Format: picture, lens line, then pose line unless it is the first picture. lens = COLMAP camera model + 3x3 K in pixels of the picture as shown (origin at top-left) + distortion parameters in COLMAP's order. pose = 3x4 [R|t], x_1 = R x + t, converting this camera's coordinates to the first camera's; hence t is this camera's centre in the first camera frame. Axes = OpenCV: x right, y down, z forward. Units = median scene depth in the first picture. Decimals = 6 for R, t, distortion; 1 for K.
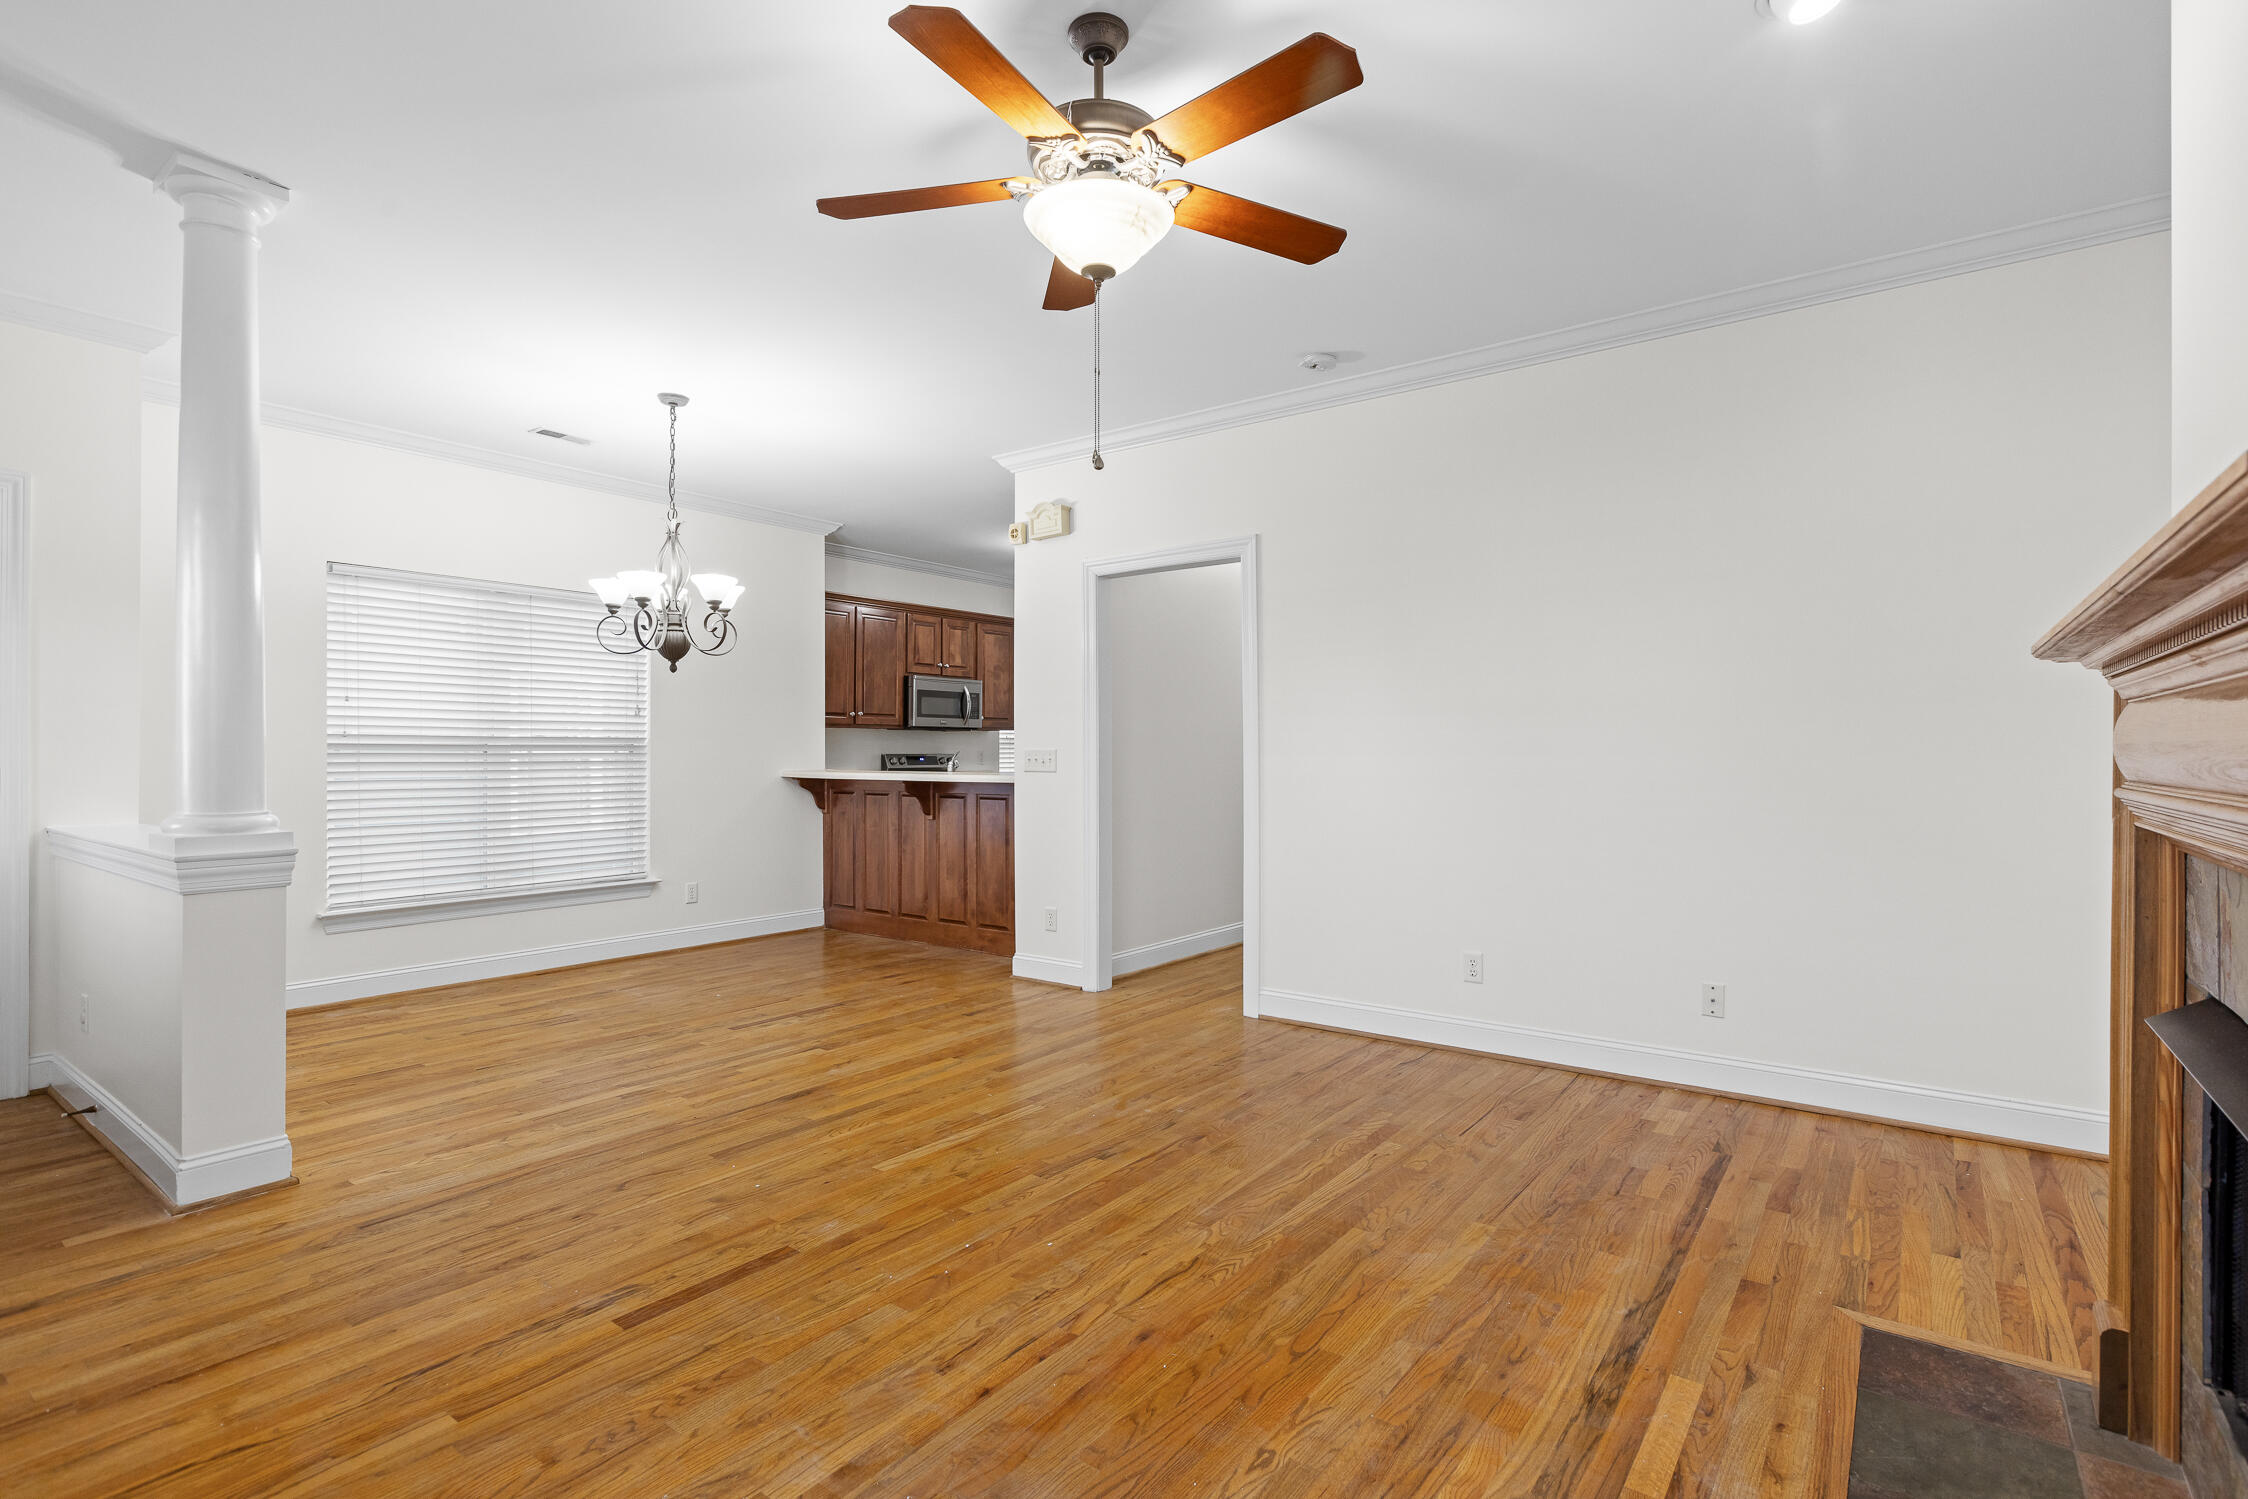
lens RADIAL K [[1068.6, 0, 1124.0], [0, 1068.6, 749.5], [0, 0, 1]] dist [-0.002107, -0.000126]
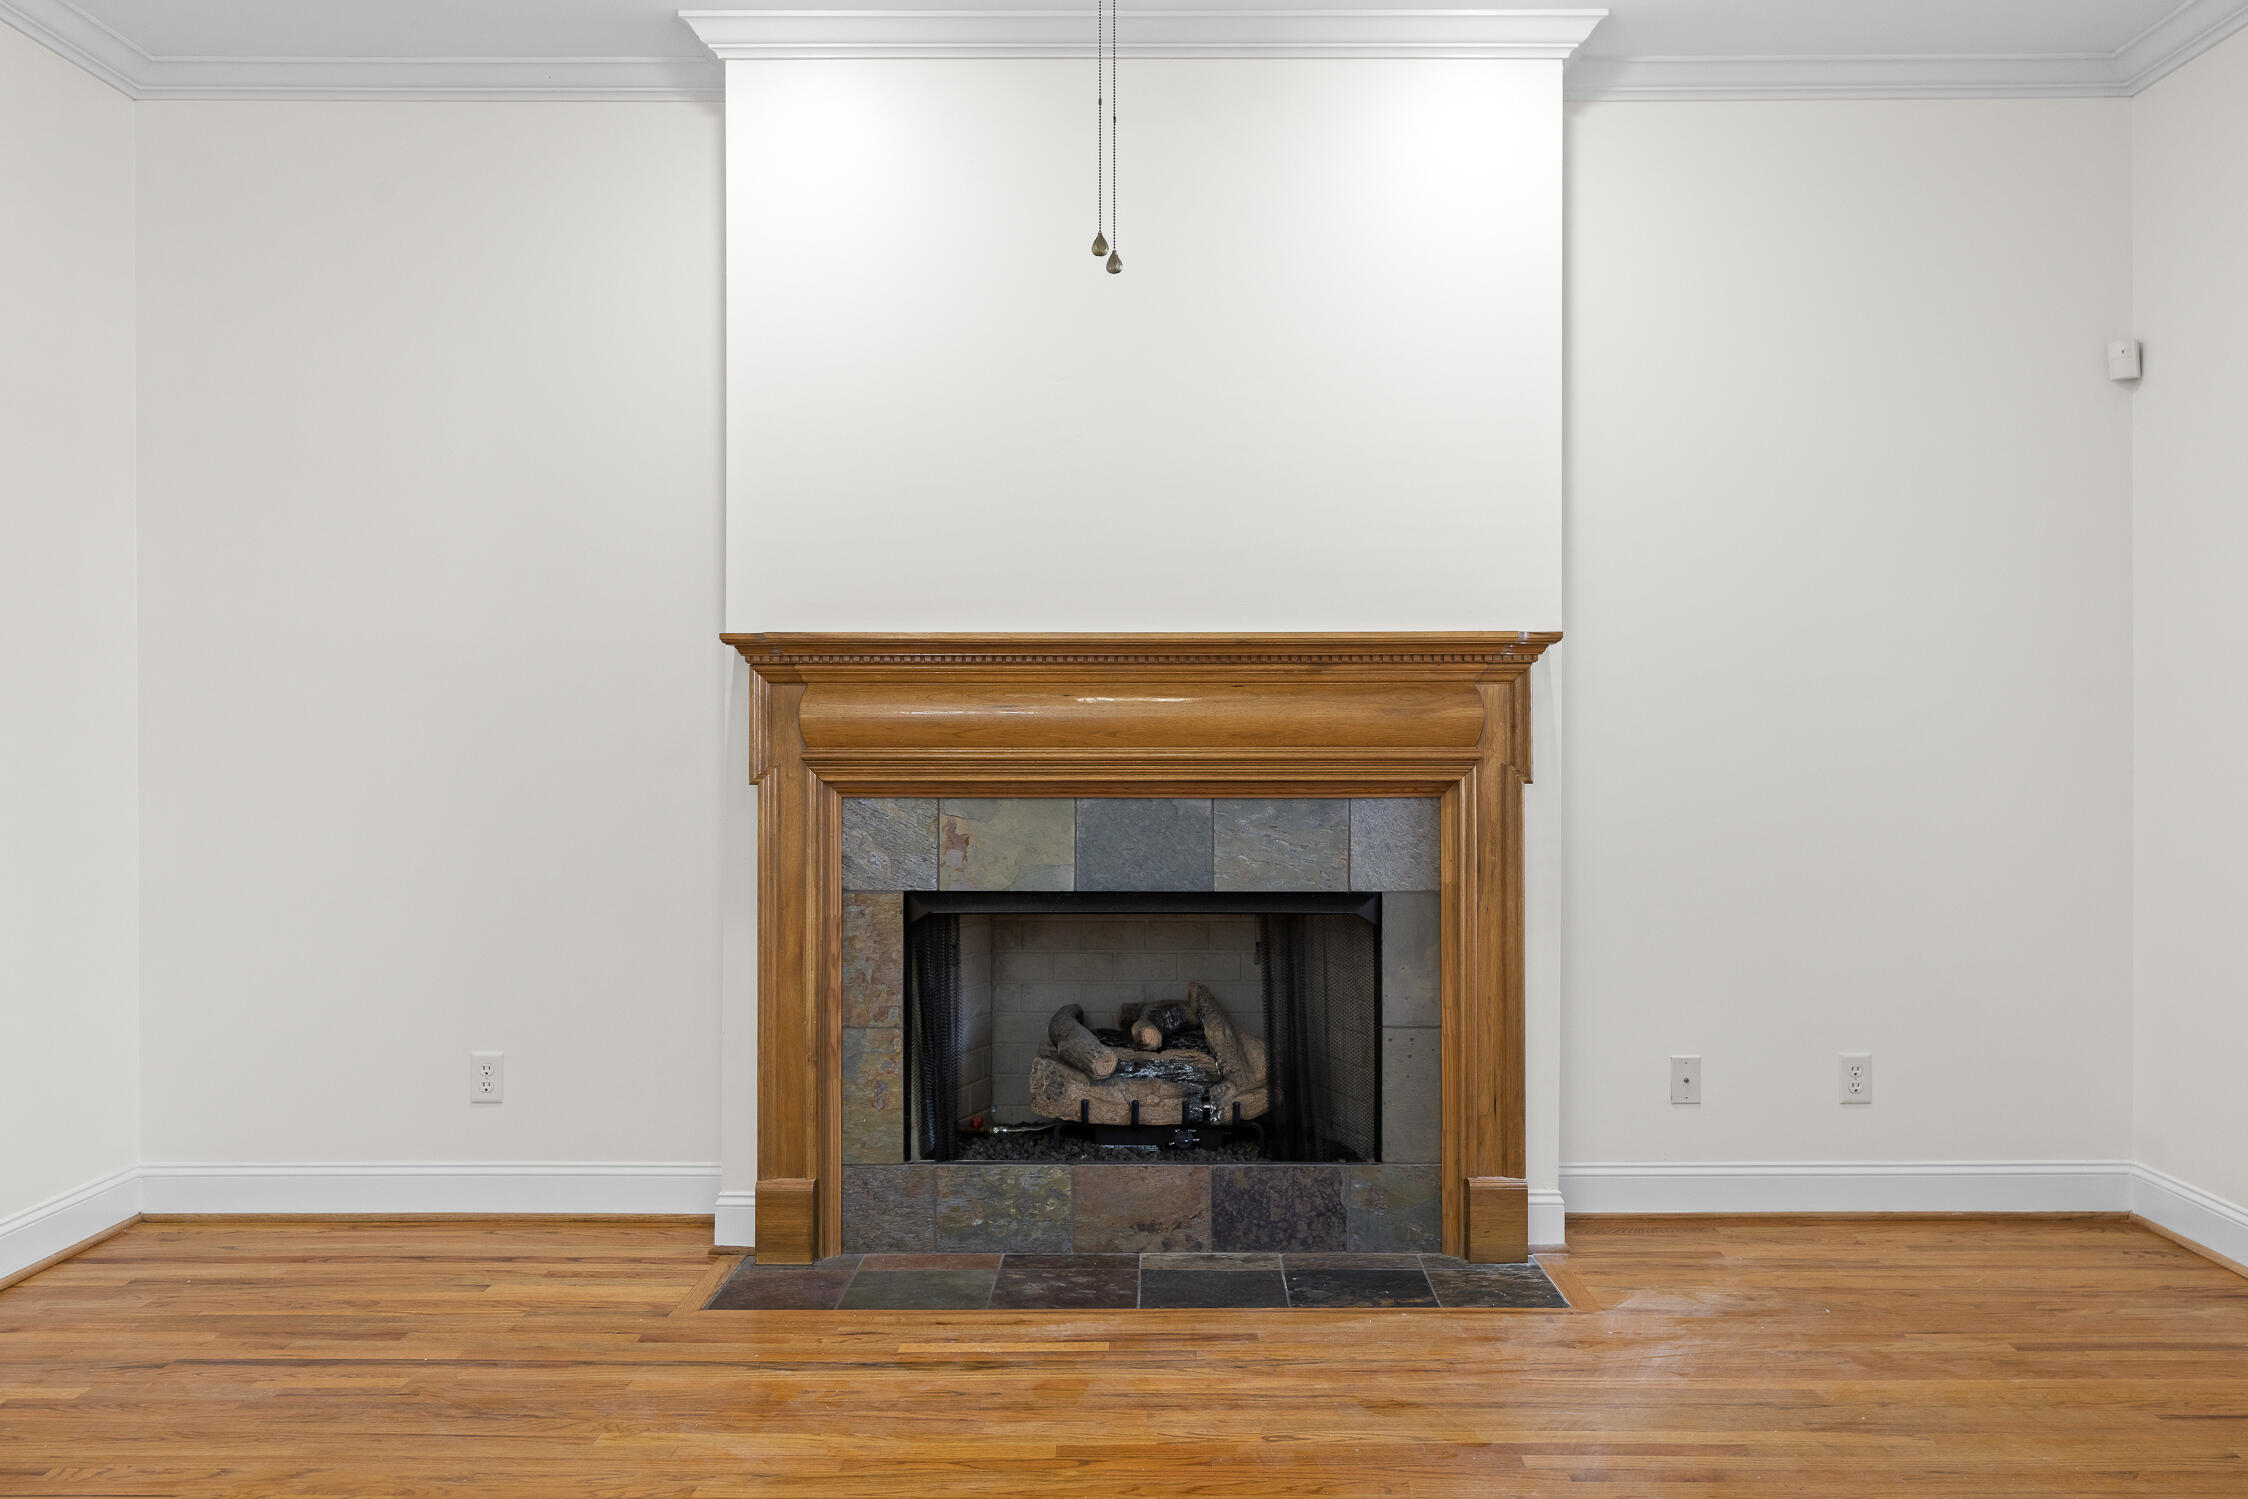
lens RADIAL K [[2079.9, 0, 1149.6], [0, 2079.9, 737.5], [0, 0, 1]] dist [-0.005651, 0.005150]
pose [[-0.589712, -0.005690, 0.807593, -0.842861], [-0.002822, 0.999984, 0.004985, 0.005253], [-0.807609, 0.000661, -0.589719, 1.397150]]
